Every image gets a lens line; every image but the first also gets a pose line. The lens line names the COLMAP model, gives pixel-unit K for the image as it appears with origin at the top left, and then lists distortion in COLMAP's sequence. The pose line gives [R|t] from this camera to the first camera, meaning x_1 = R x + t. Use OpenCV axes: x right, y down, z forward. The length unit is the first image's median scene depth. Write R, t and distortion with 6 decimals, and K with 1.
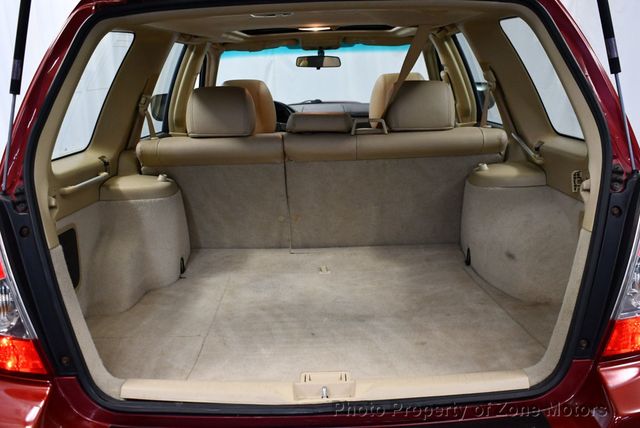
lens RADIAL K [[664.1, 0, 320.0], [0, 664.1, 214.0], [0, 0, 1]] dist [-0.069994, -0.002923]
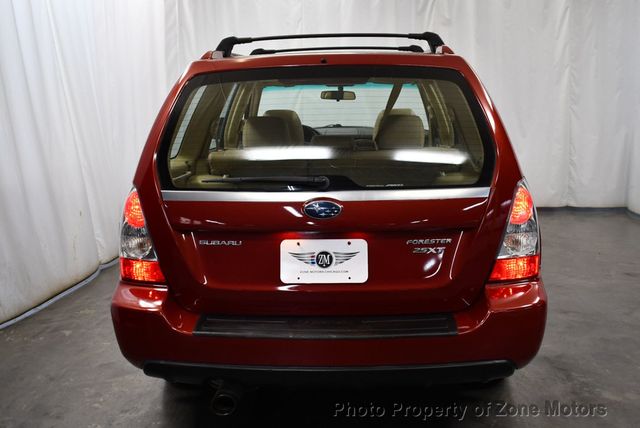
lens RADIAL K [[664.1, 0, 320.0], [0, 664.1, 214.0], [0, 0, 1]] dist [-0.069994, -0.002923]
pose [[0.998769, 0.024989, -0.042856, 0.029040], [-0.026301, 0.999194, -0.030326, 0.049894], [0.042064, 0.031416, 0.998621, -0.348406]]
